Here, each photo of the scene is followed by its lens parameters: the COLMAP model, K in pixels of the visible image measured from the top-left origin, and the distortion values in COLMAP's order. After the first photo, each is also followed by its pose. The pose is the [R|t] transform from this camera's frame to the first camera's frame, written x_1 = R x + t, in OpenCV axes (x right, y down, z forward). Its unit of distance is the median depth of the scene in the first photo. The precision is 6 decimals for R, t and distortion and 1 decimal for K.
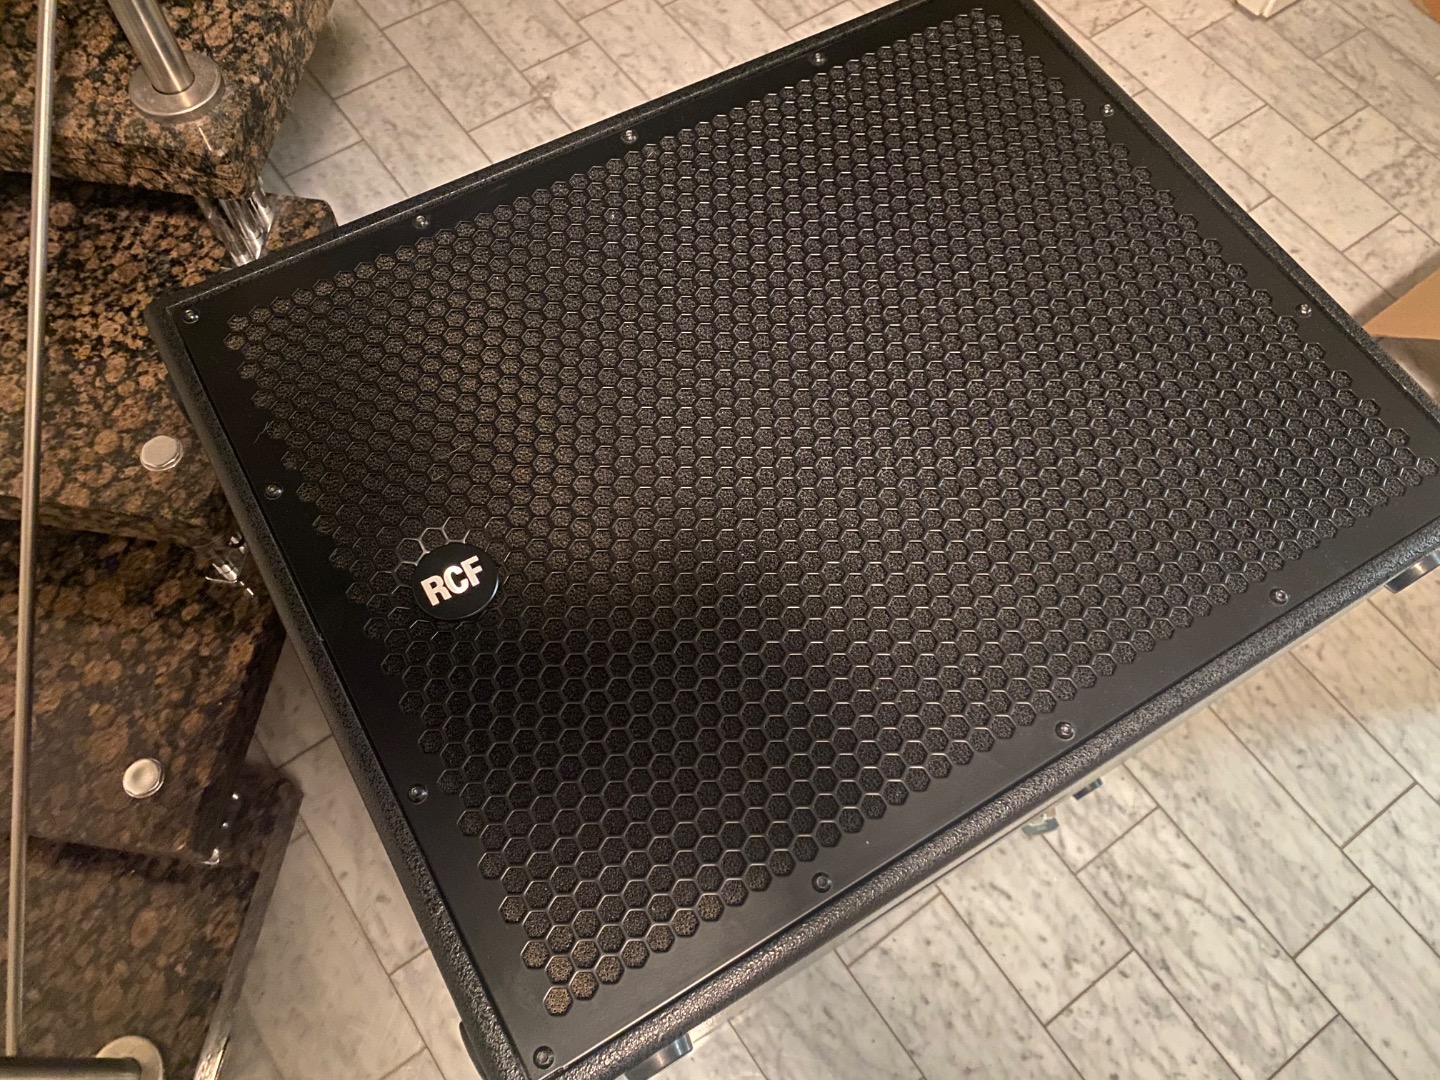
lens RADIAL K [[1102.9, 0, 719.3], [0, 1102.9, 545.2], [0, 0, 1]] dist [0.001206, 0.005231]
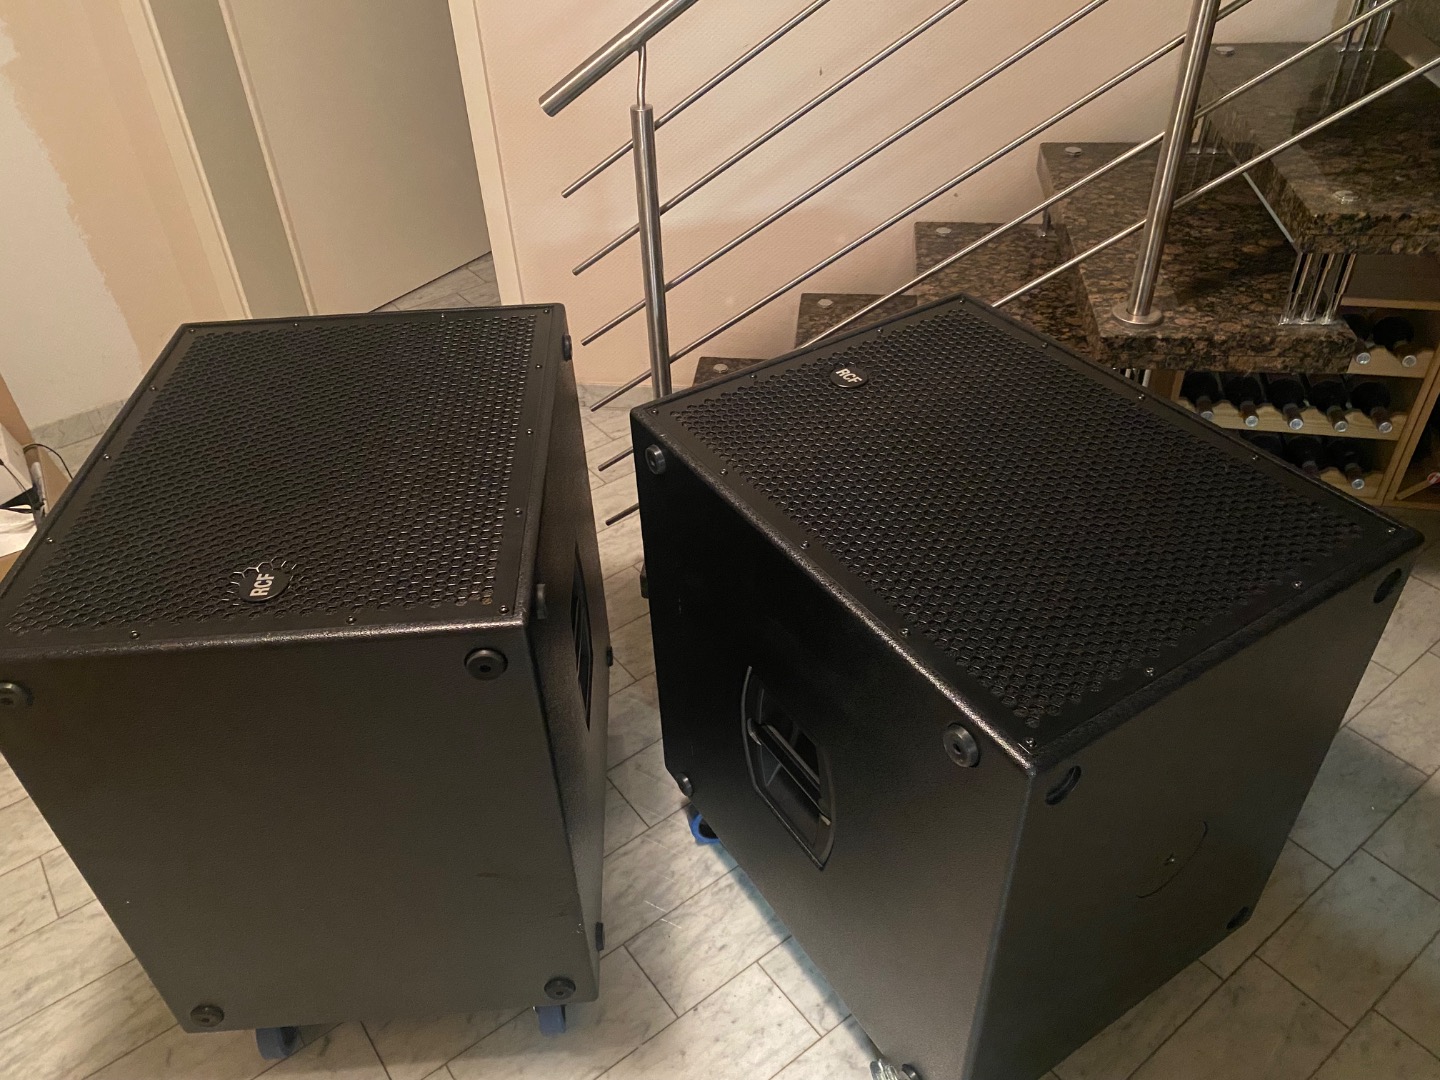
lens RADIAL K [[1102.9, 0, 724.4], [0, 1102.9, 538.0], [0, 0, 1]] dist [0.001206, 0.005231]
pose [[0.033198, 0.617877, -0.785574, 0.823645], [-0.891357, 0.373842, 0.256369, -0.093170], [0.452085, 0.691716, 0.563159, -0.068075]]
